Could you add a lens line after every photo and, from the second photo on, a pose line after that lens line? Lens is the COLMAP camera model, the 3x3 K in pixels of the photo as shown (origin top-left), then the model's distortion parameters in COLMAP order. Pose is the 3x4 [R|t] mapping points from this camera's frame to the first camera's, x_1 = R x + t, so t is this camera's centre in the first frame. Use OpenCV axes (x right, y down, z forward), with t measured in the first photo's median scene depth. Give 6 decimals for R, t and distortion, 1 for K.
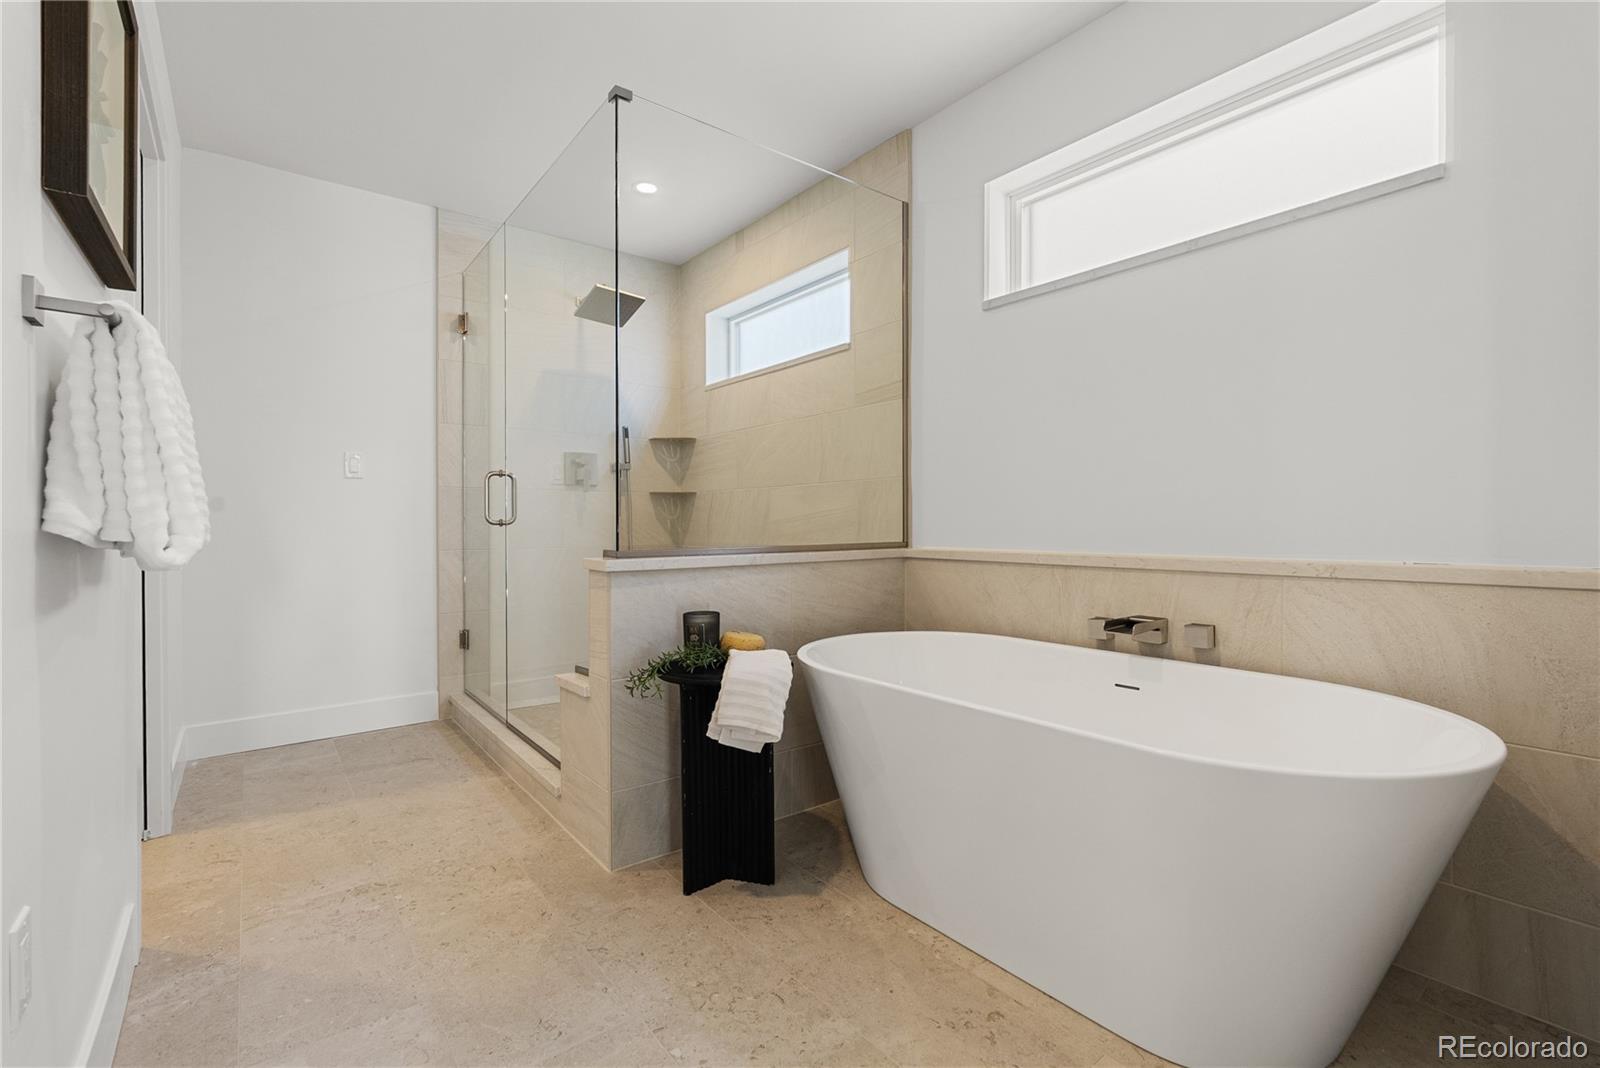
lens RADIAL K [[708.4, 0, 796.3], [0, 708.4, 527.7], [0, 0, 1]] dist [-0.004054, -0.000933]
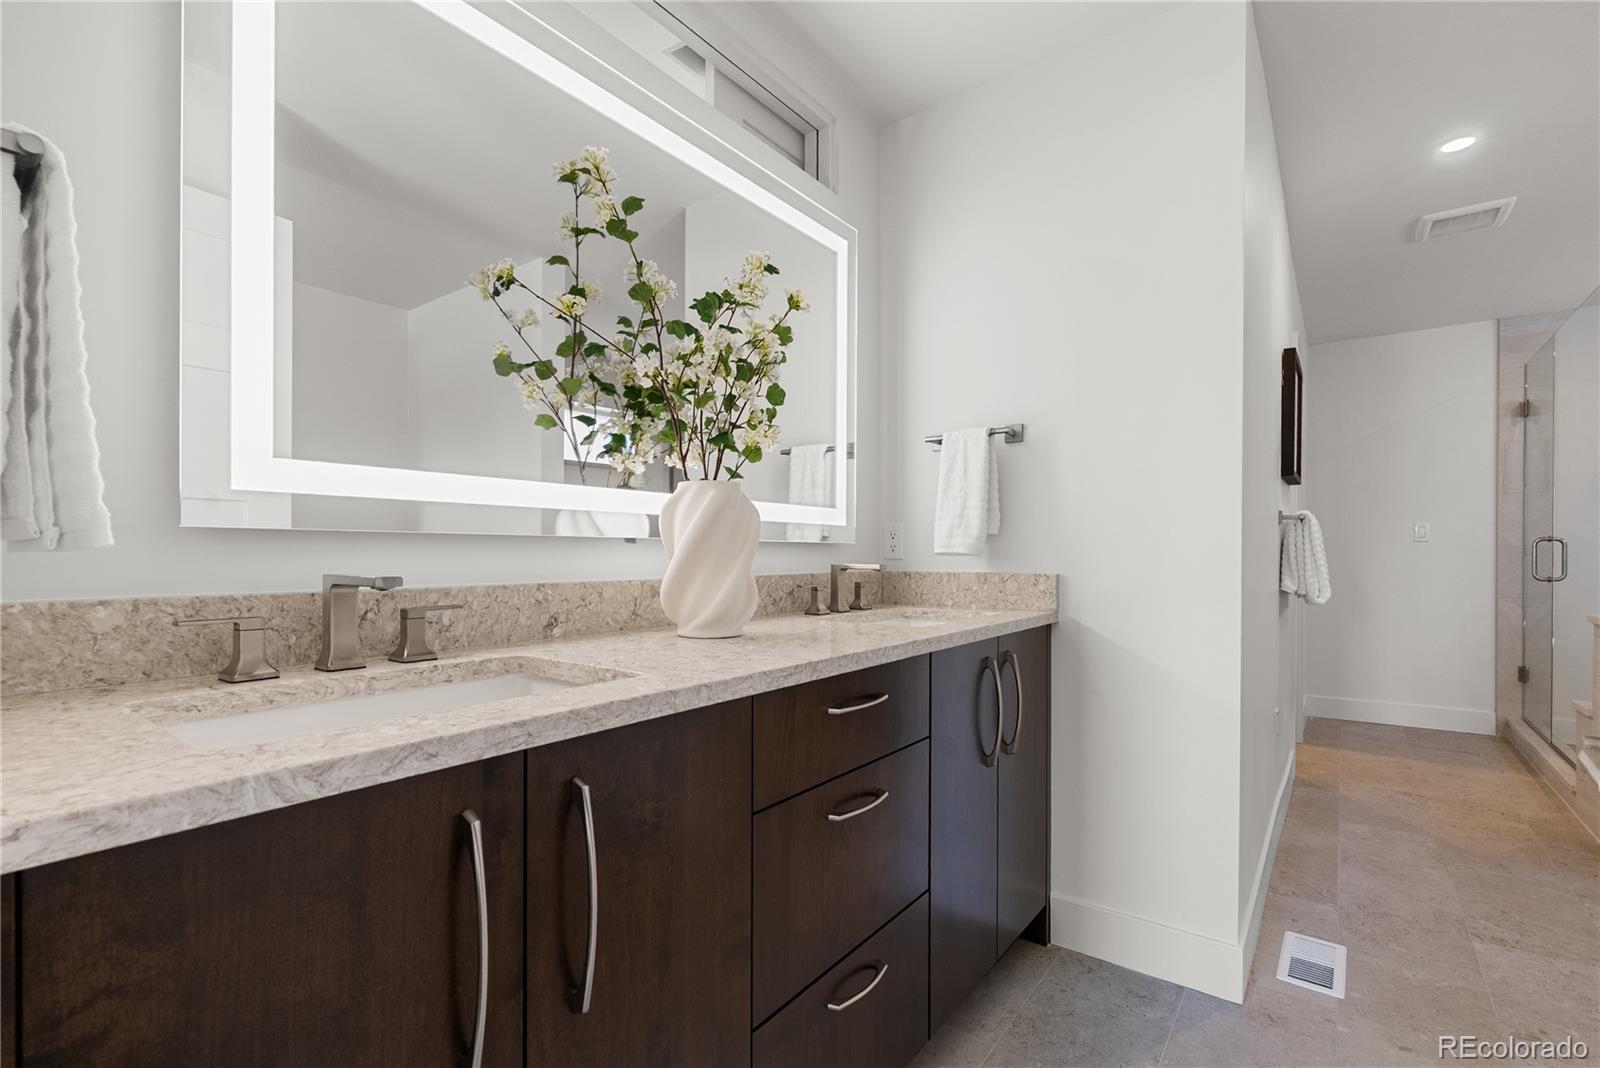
lens RADIAL K [[708.4, 0, 818.7], [0, 708.4, 556.2], [0, 0, 1]] dist [-0.004054, -0.000933]
pose [[0.269666, 0.006726, -0.962931, 0.601238], [-0.008041, 0.999956, 0.004732, -0.062430], [0.962920, 0.006467, 0.269708, -0.787765]]
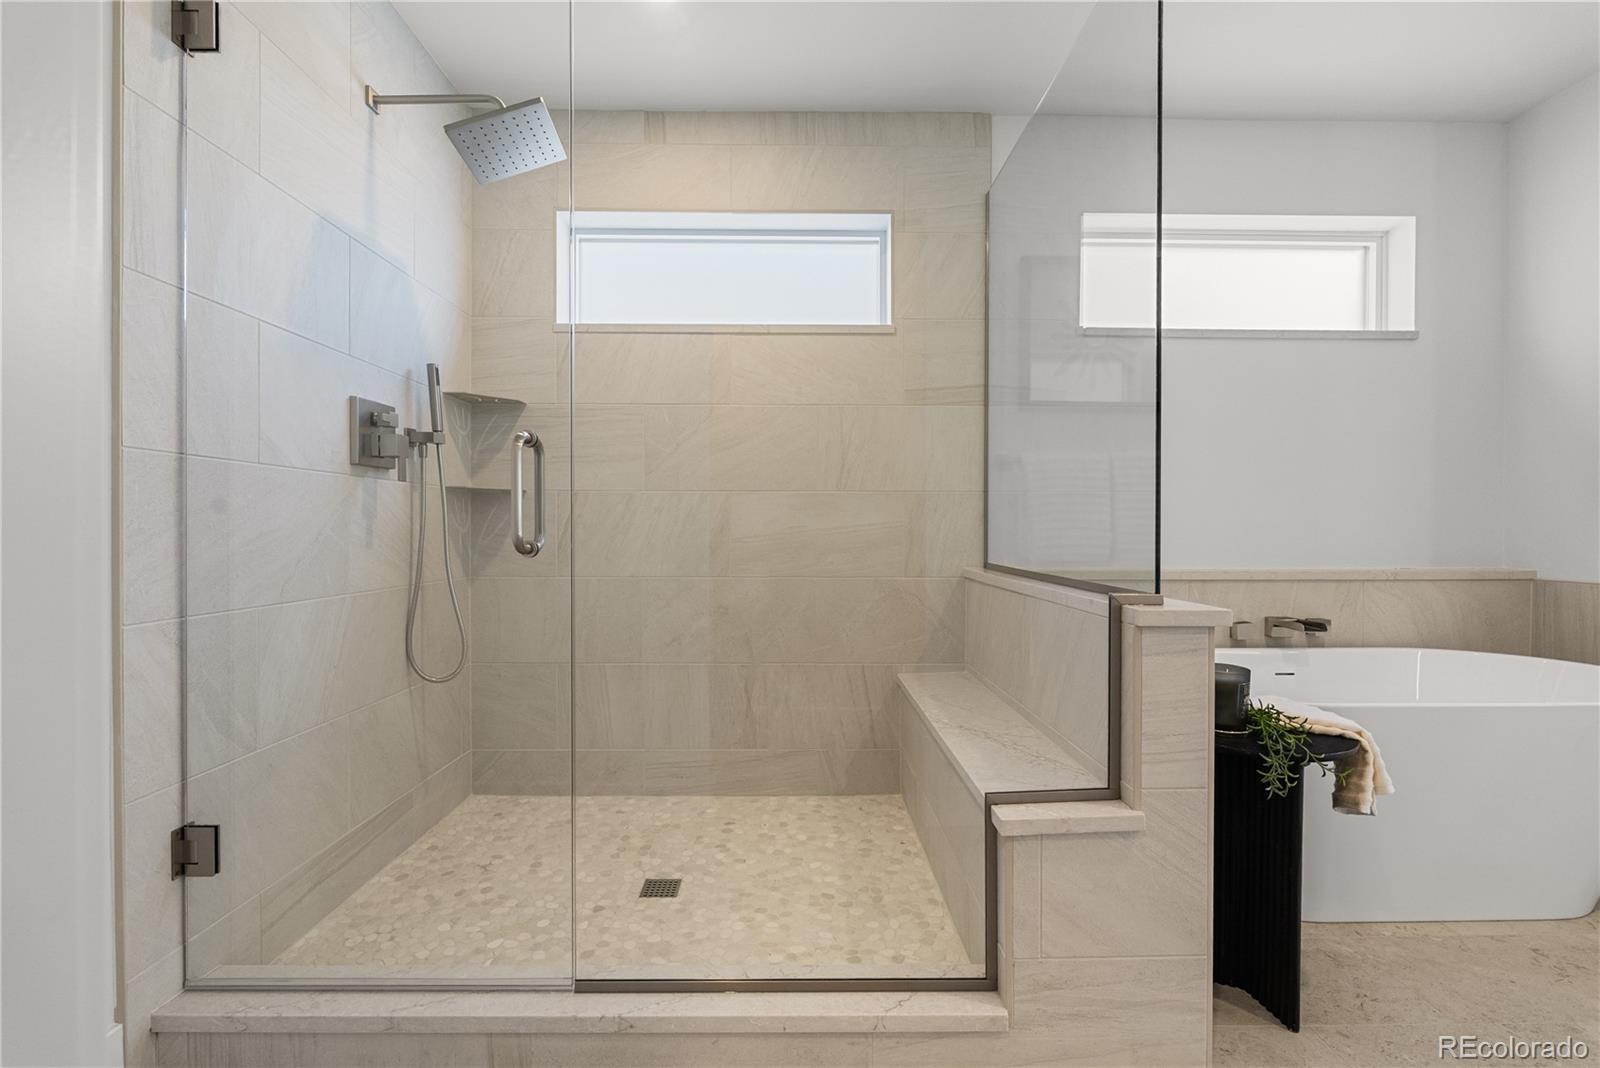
lens RADIAL K [[708.4, 0, 799.4], [0, 708.4, 535.2], [0, 0, 1]] dist [-0.004054, -0.000933]
pose [[0.605262, -0.003077, 0.796020, -0.984662], [0.000363, 0.999993, 0.003589, -0.025161], [-0.796026, -0.001883, 0.605259, 0.864724]]
